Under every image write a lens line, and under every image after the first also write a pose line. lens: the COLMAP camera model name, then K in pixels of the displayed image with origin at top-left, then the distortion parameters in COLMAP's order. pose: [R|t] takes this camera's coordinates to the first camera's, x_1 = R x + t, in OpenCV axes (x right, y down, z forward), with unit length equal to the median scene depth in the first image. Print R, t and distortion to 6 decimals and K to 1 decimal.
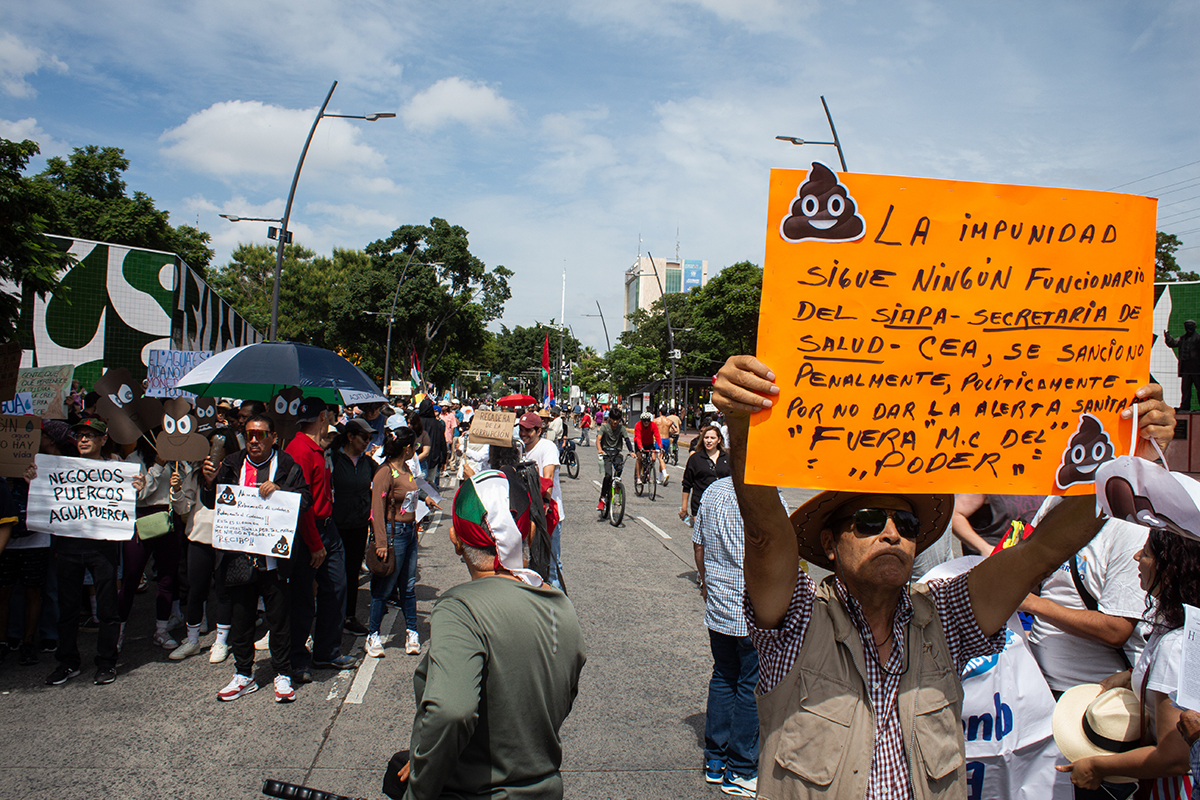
lens RADIAL K [[1029.1, 0, 604.3], [0, 1029.1, 400.2], [0, 0, 1]] dist [-0.156431, 0.067375]
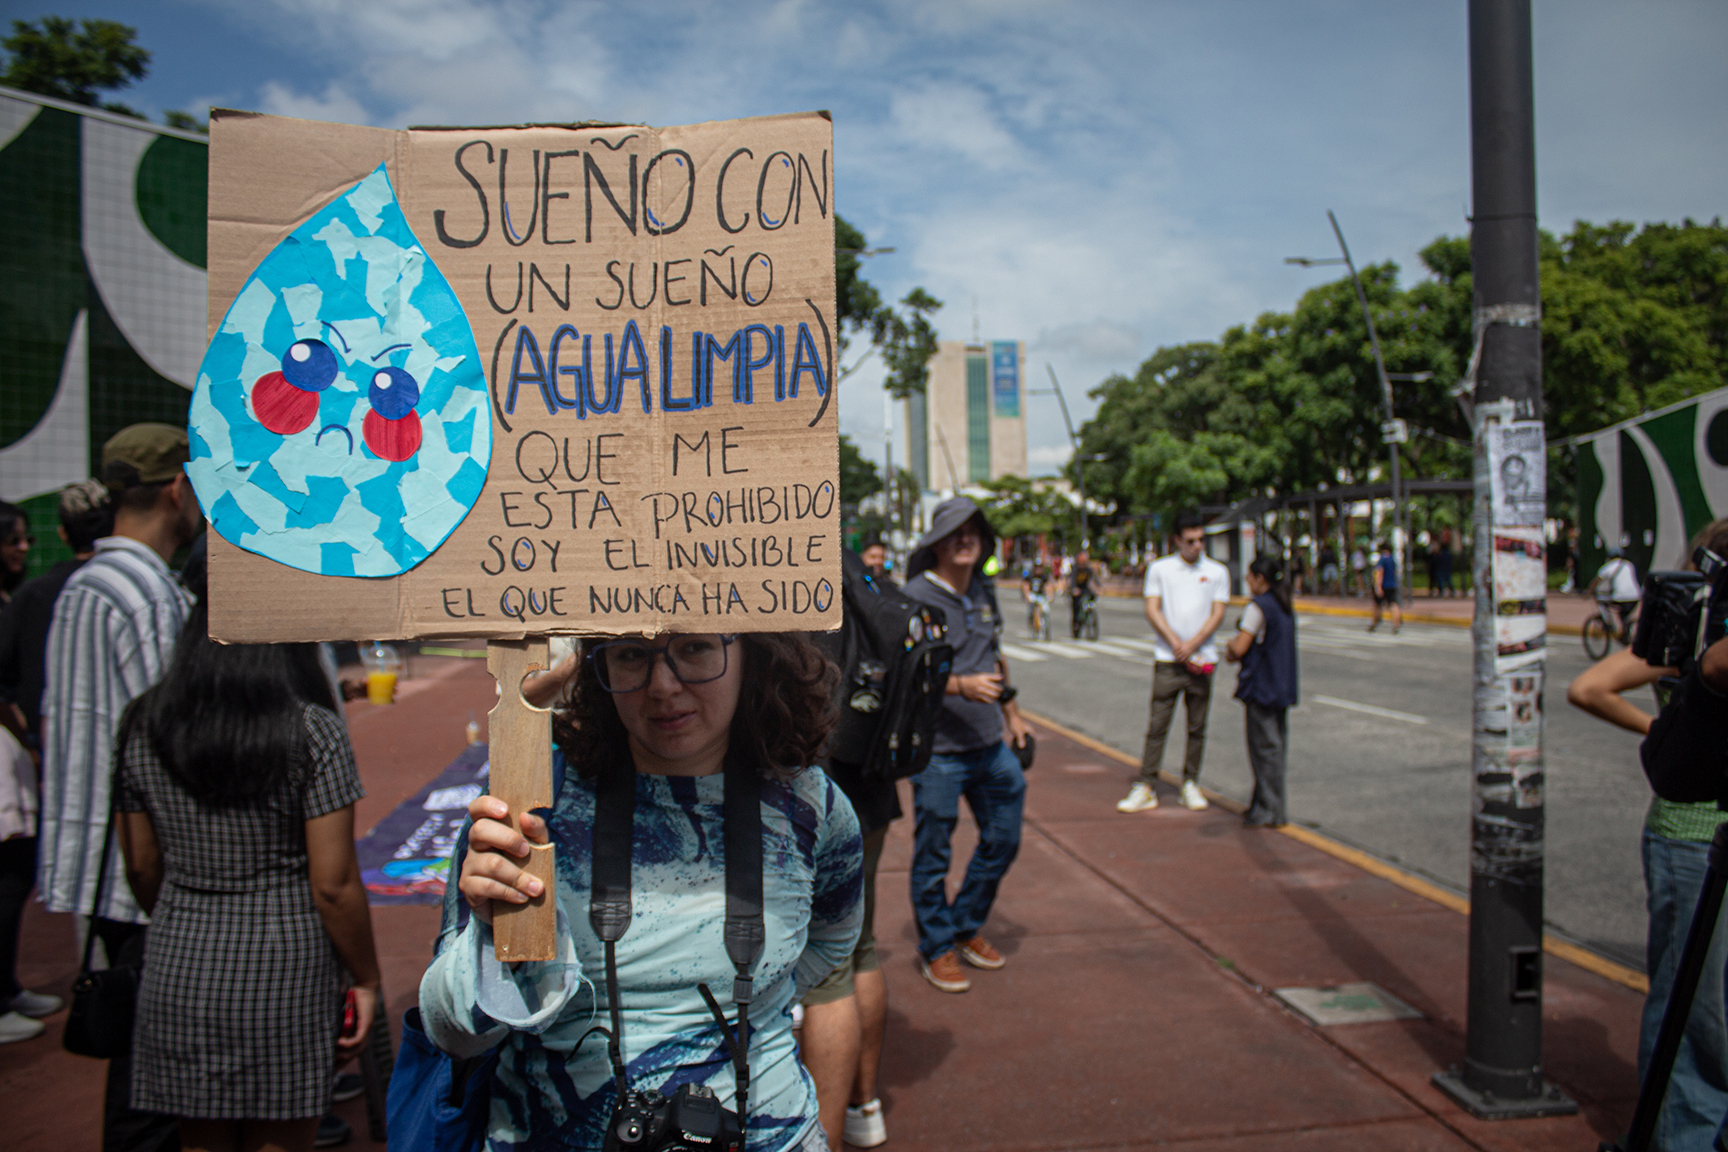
lens RADIAL K [[1482.0, 0, 868.0], [0, 1482.0, 586.1], [0, 0, 1]] dist [-0.156431, 0.067375]
pose [[0.998267, -0.058847, -0.000220, -0.174409], [0.058839, 0.998054, 0.020633, -0.004121], [-0.000995, -0.020610, 0.999787, 0.367401]]
